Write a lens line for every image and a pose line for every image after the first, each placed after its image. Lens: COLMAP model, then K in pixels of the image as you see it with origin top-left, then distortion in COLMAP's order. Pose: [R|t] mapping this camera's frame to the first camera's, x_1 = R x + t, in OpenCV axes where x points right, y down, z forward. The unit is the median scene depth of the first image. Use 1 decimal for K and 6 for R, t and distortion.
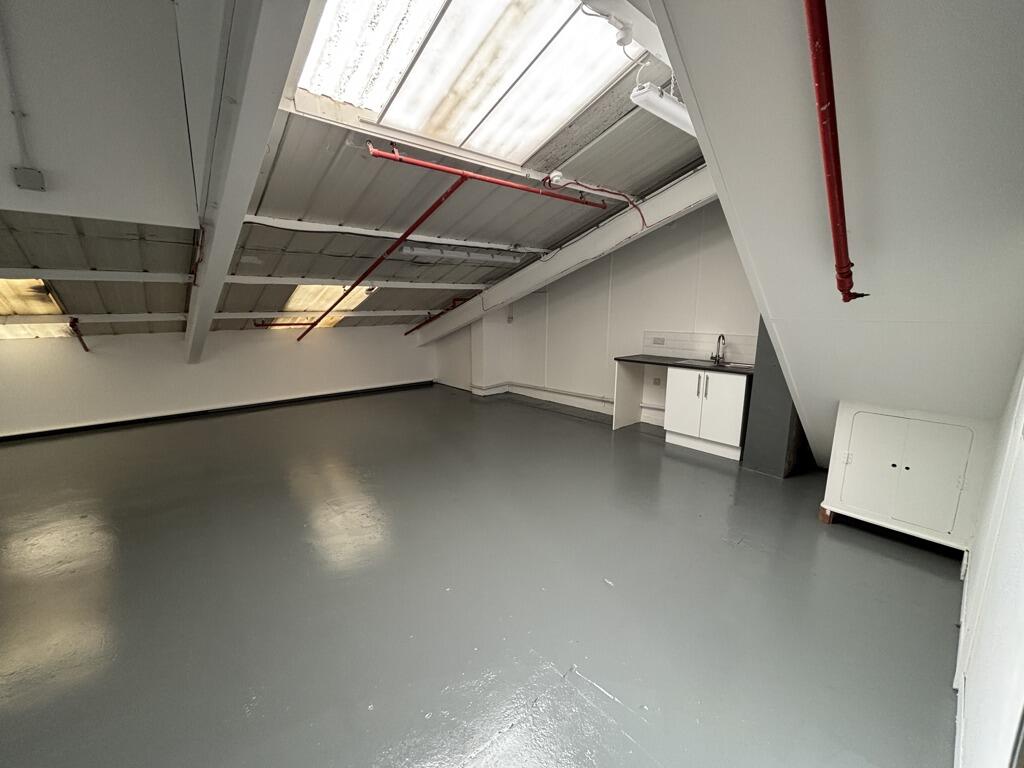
lens RADIAL K [[408.9, 0, 512.0], [0, 408.9, 384.0], [0, 0, 1]] dist [-0.011287, 0.000086]
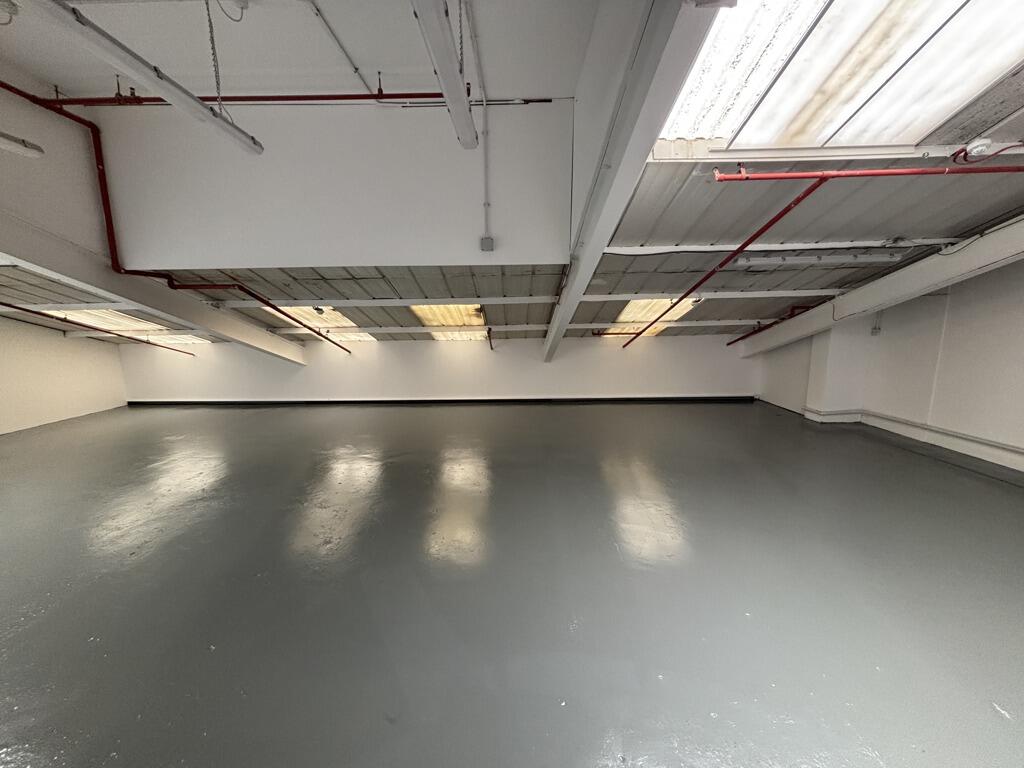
lens RADIAL K [[412.7, 0, 512.0], [0, 412.7, 384.0], [0, 0, 1]] dist [0.001911, 0.000377]
pose [[0.746919, 0.099514, -0.657426, 0.011746], [-0.107728, 0.993785, 0.028035, -0.007898], [0.656130, 0.049883, 0.752997, -0.099211]]
